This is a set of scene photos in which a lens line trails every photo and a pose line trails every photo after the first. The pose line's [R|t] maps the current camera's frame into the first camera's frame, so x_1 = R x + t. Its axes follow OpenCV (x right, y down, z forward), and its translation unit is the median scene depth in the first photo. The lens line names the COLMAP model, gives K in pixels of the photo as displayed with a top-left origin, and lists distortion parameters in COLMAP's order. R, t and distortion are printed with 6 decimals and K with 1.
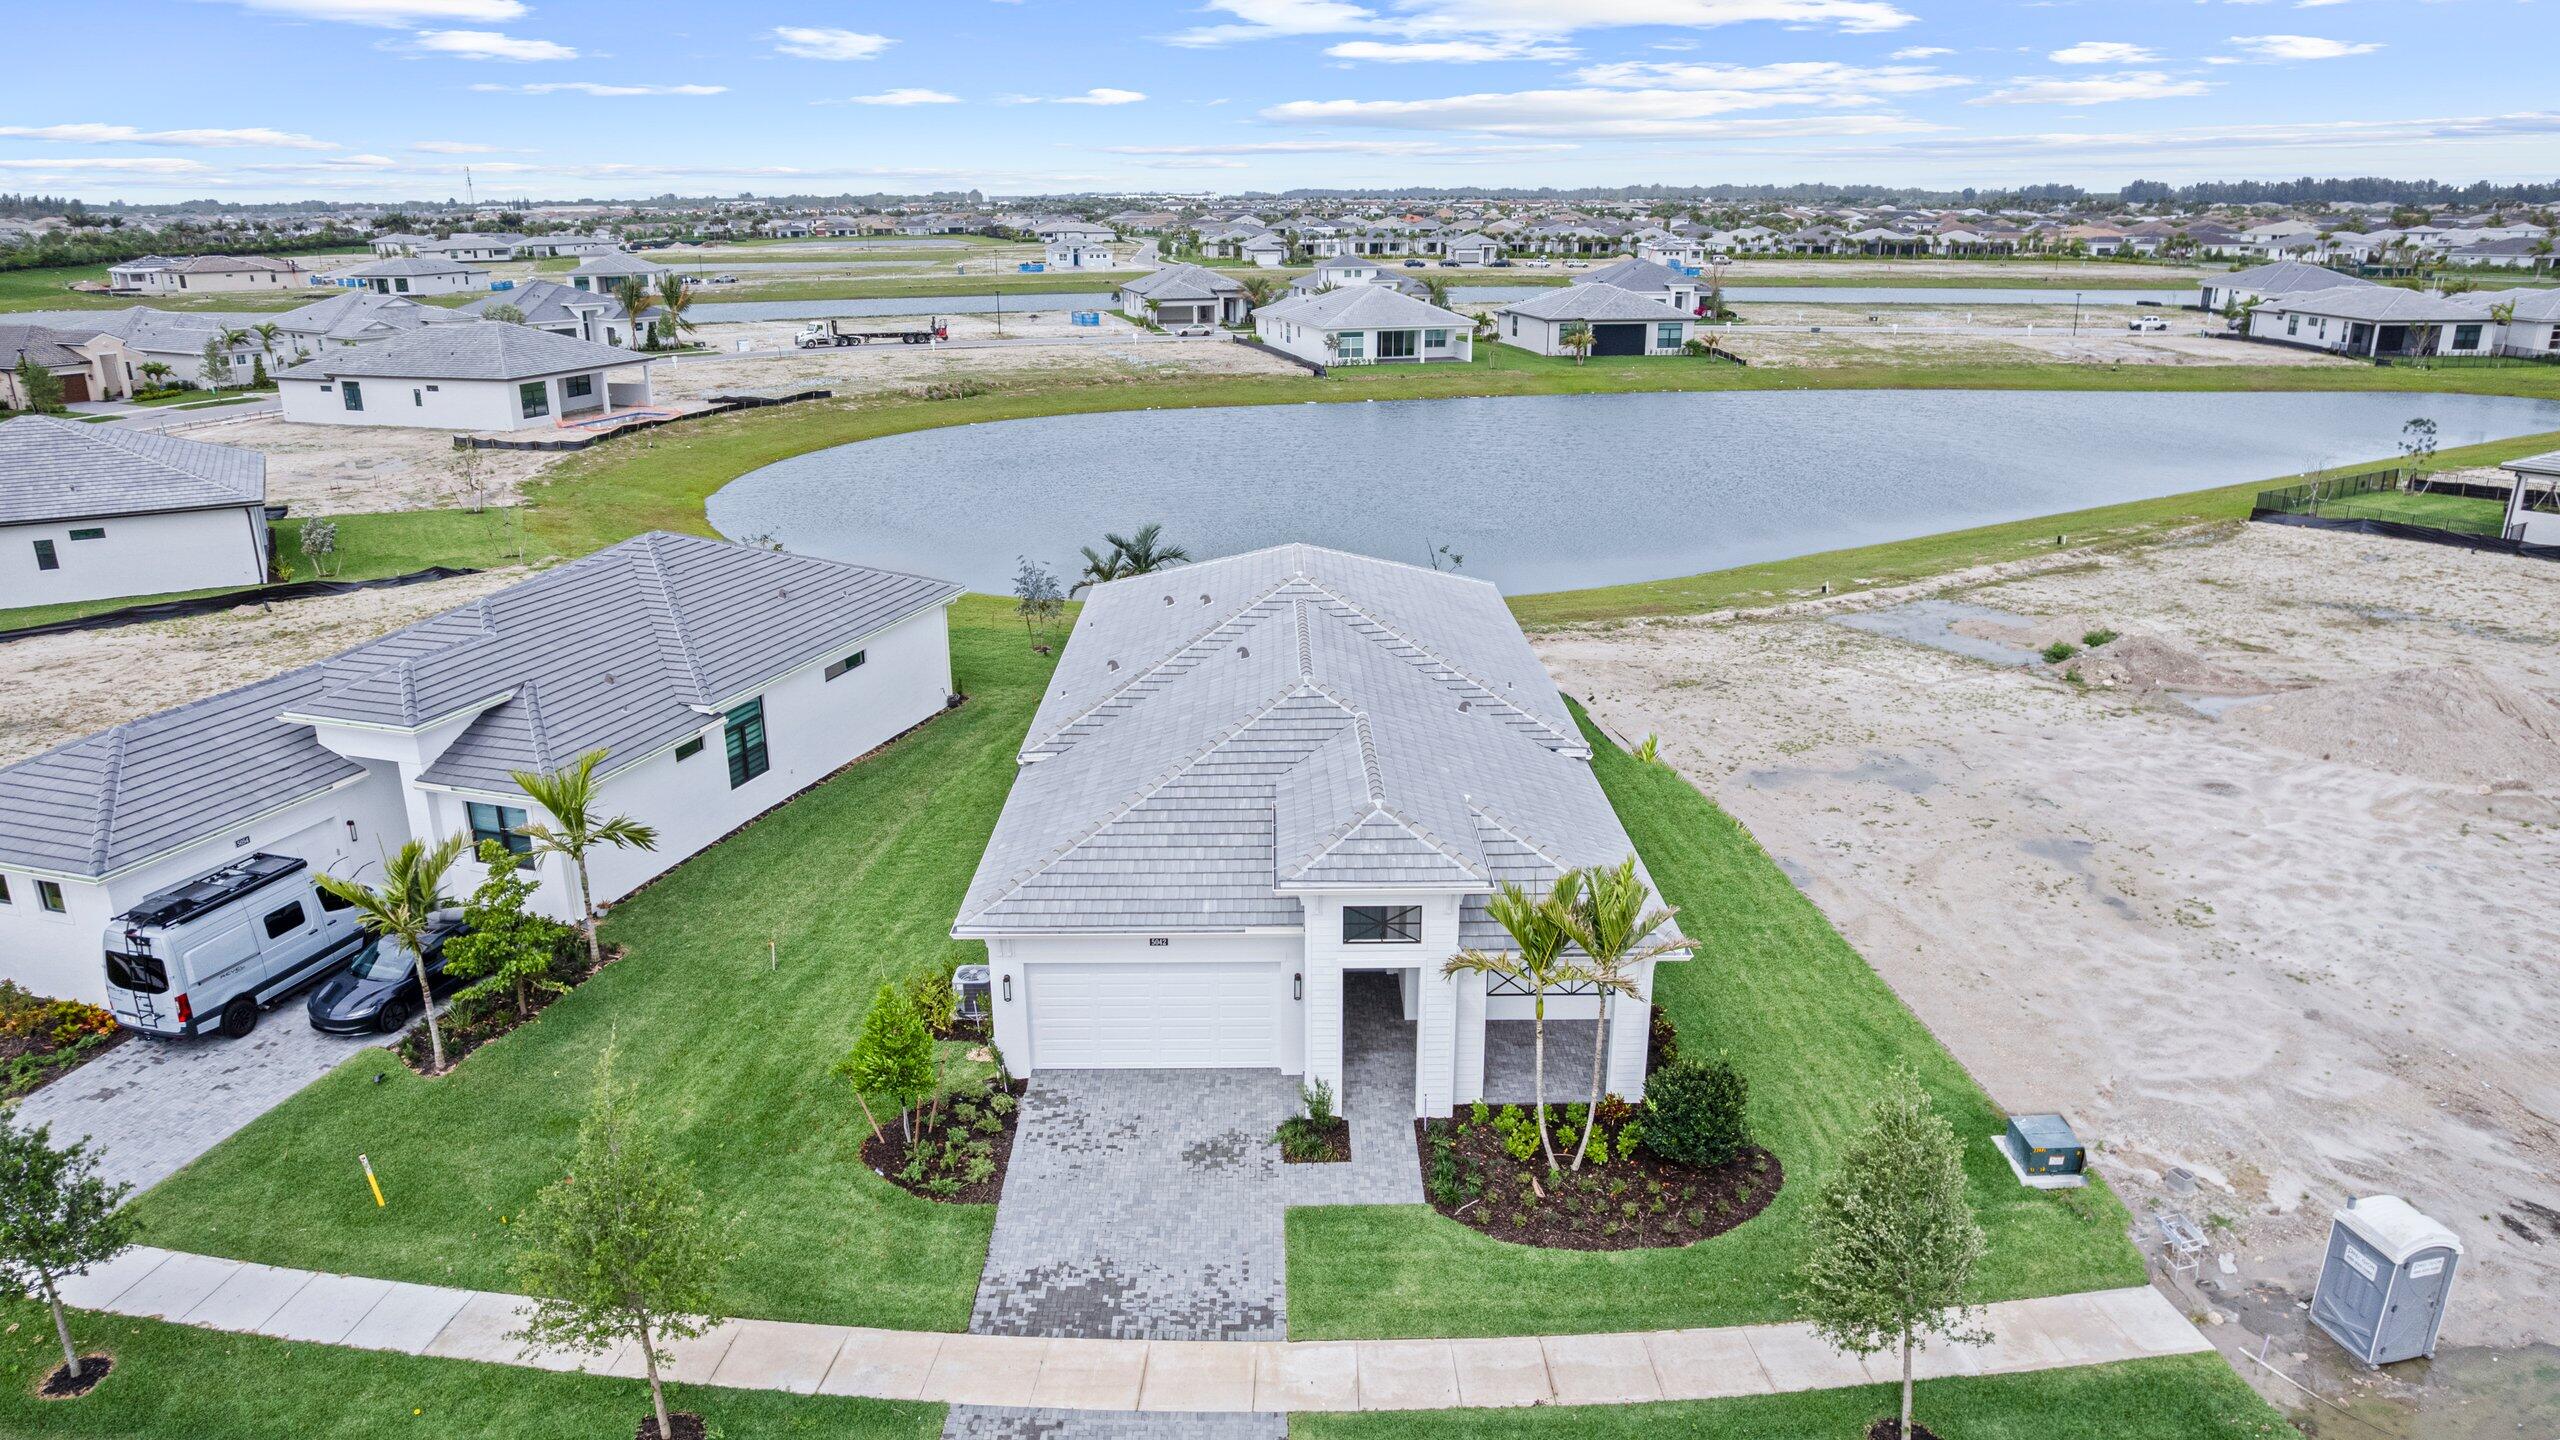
lens RADIAL K [[1642.3, 0, 1277.2], [0, 1642.3, 725.8], [0, 0, 1]] dist [-0.084808, 0.078437]
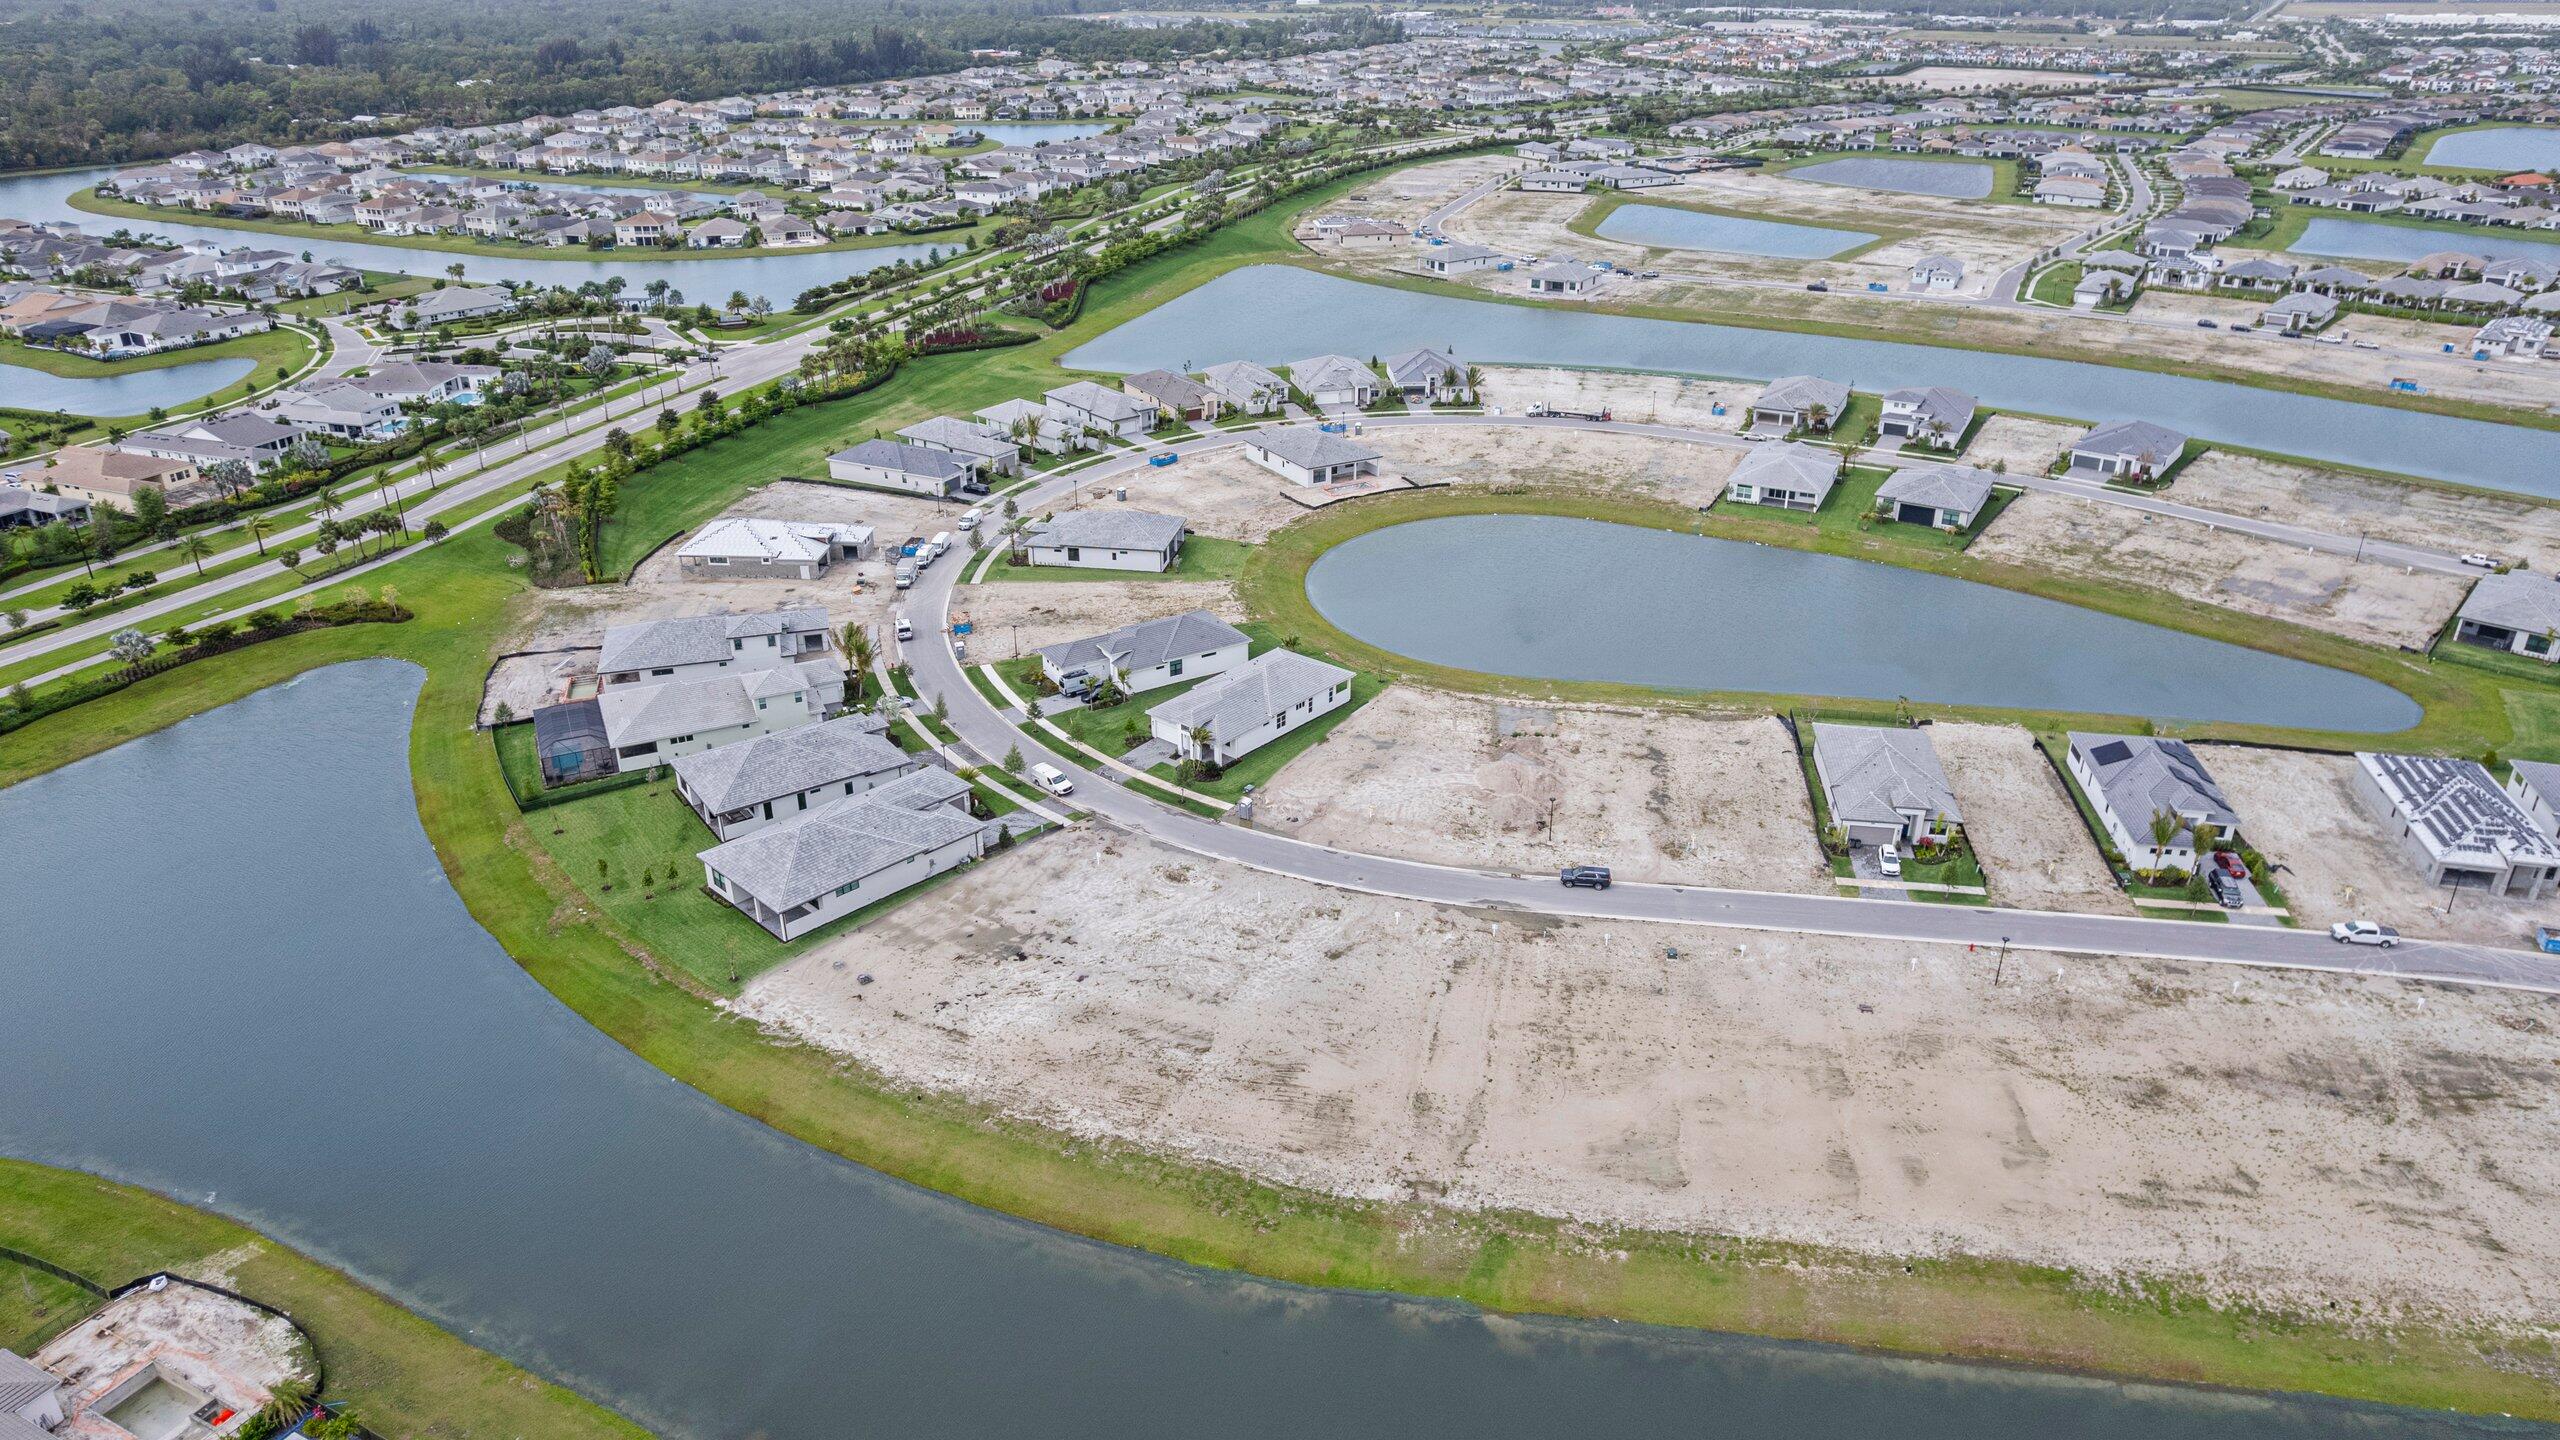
lens RADIAL K [[1664.5, 0, 1276.7], [0, 1664.5, 716.2], [0, 0, 1]] dist [-0.078759, 0.072436]
pose [[0.757535, 0.281081, -0.589182, 1.883586], [-0.205058, 0.959328, 0.194014, -0.574673], [0.619752, -0.026156, 0.784362, -1.788081]]
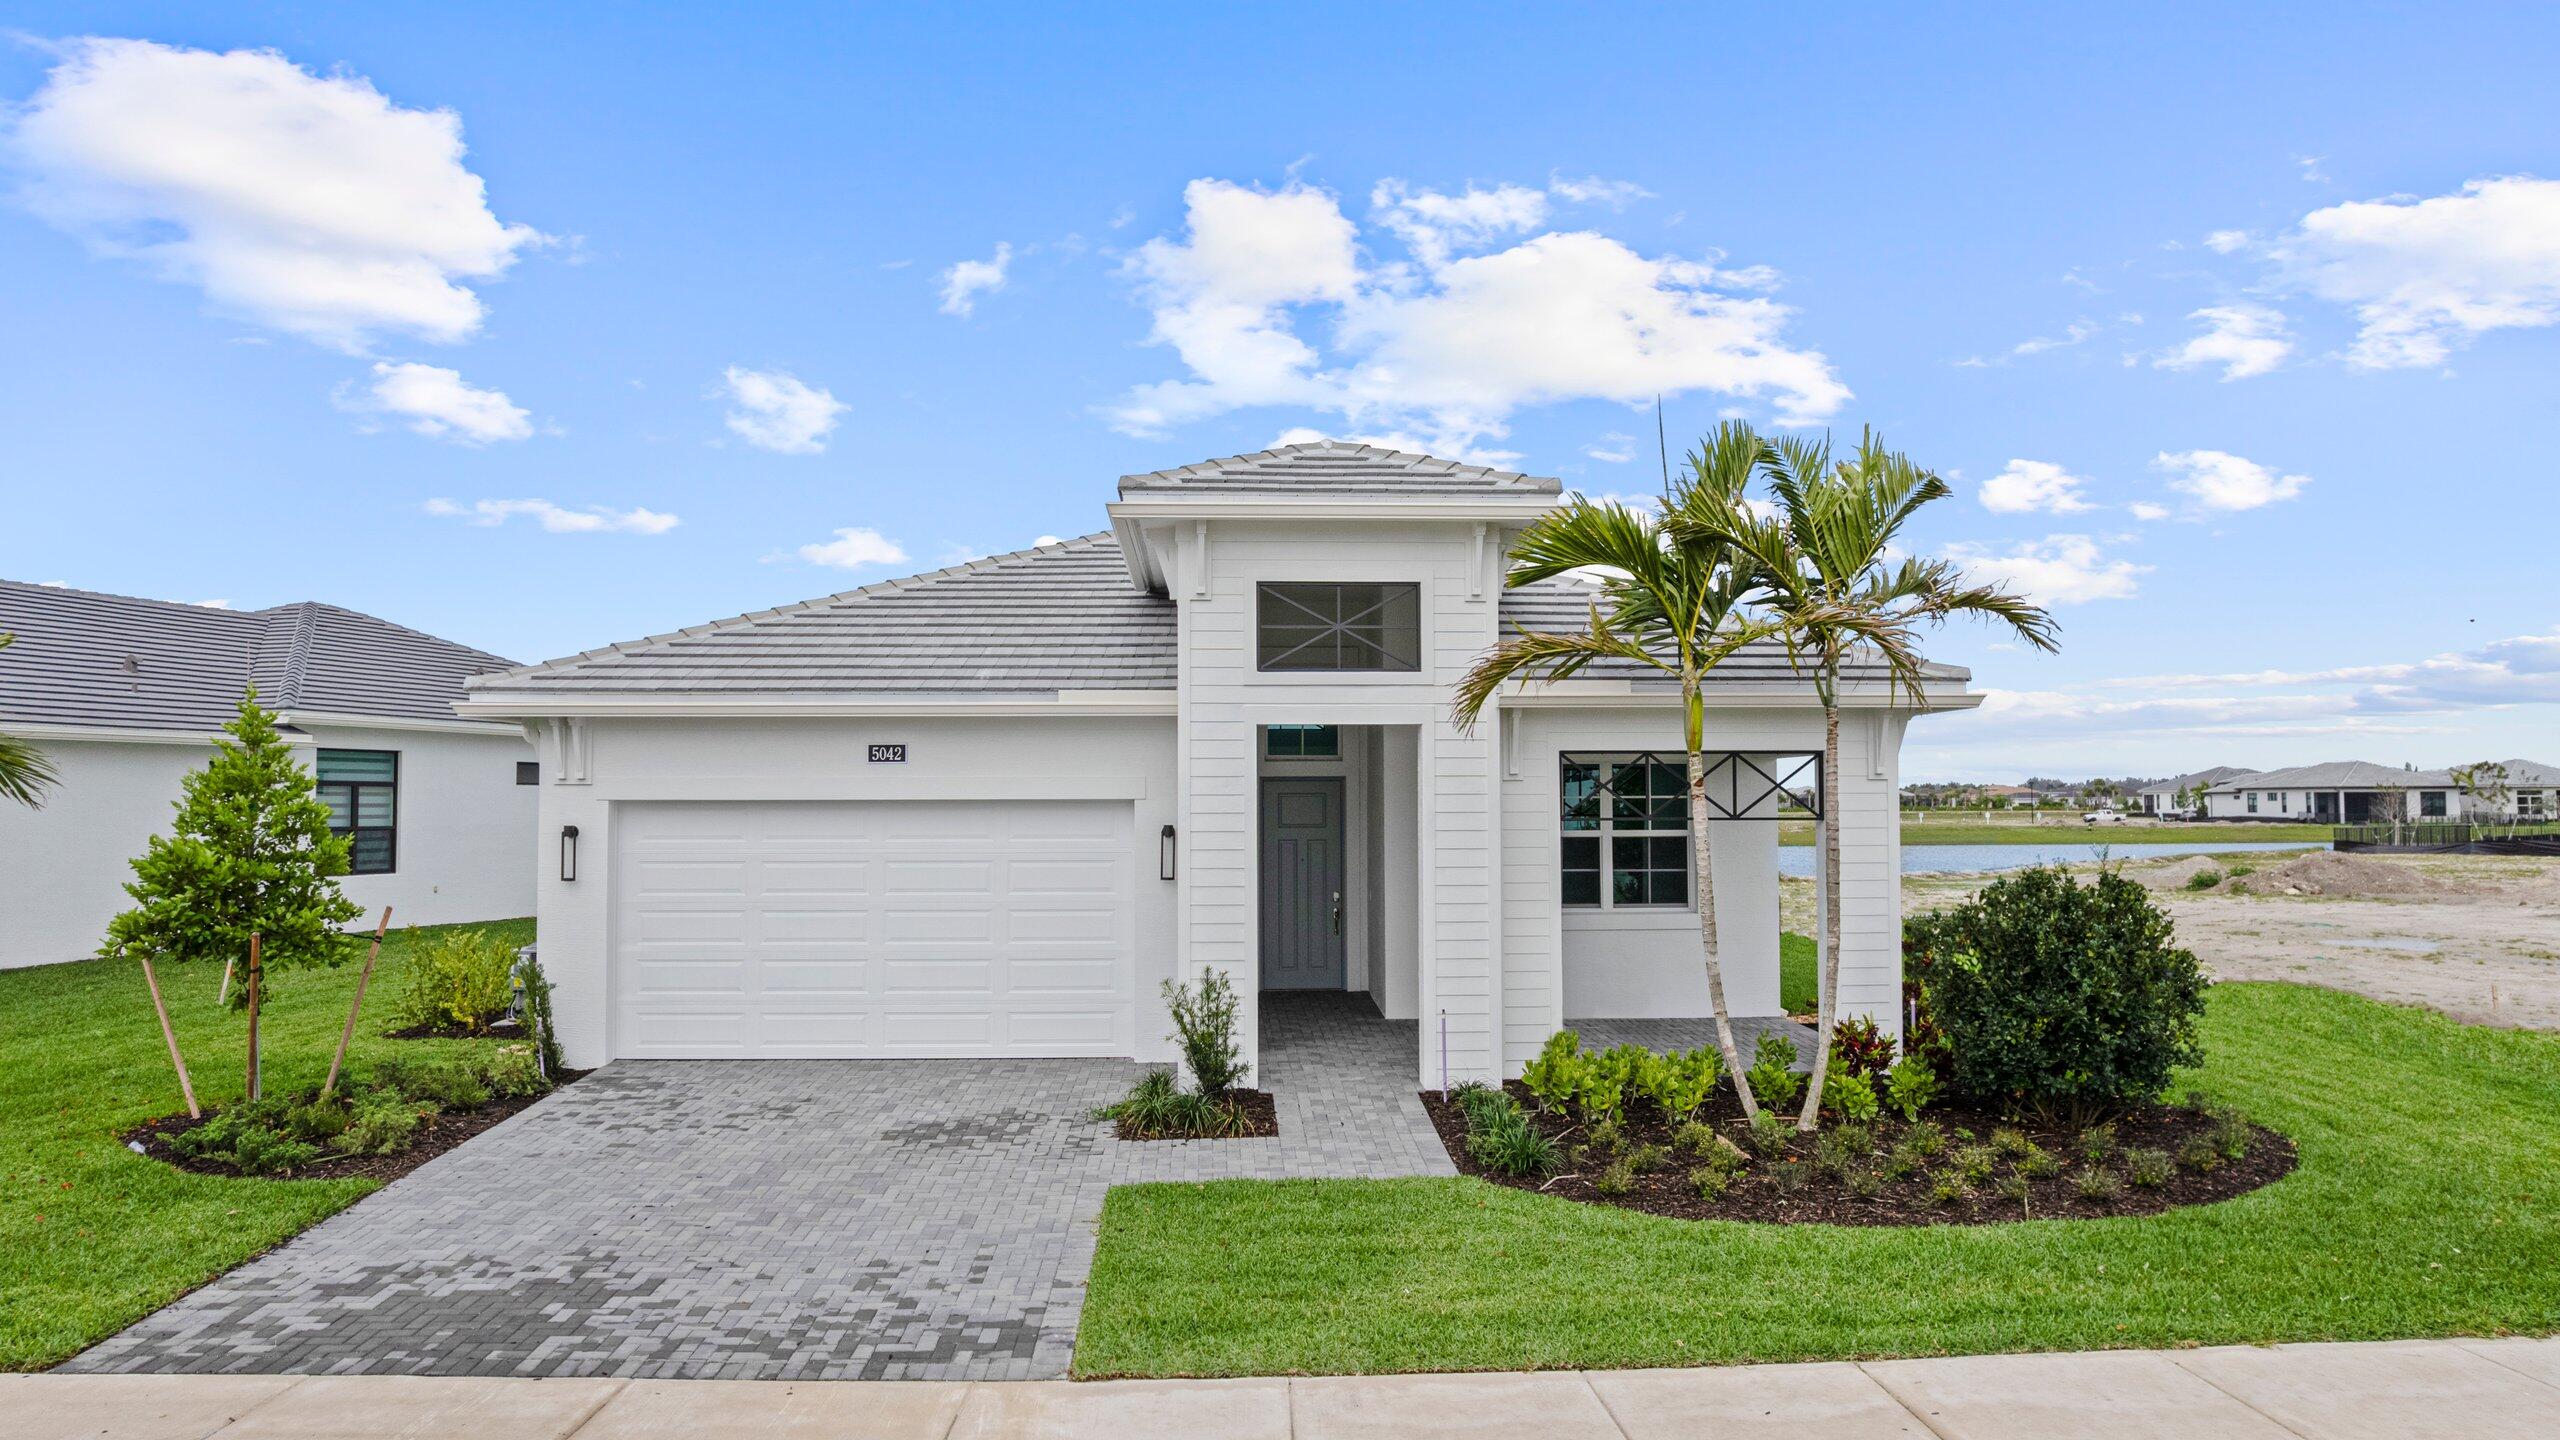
lens RADIAL K [[1642.3, 0, 1277.2], [0, 1642.3, 725.8], [0, 0, 1]] dist [-0.084808, 0.078437]
pose [[0.999353, 0.006573, 0.035363, 0.012605], [0.006413, 0.934844, -0.355002, 0.135891], [-0.035392, 0.354999, 0.934197, 0.241288]]
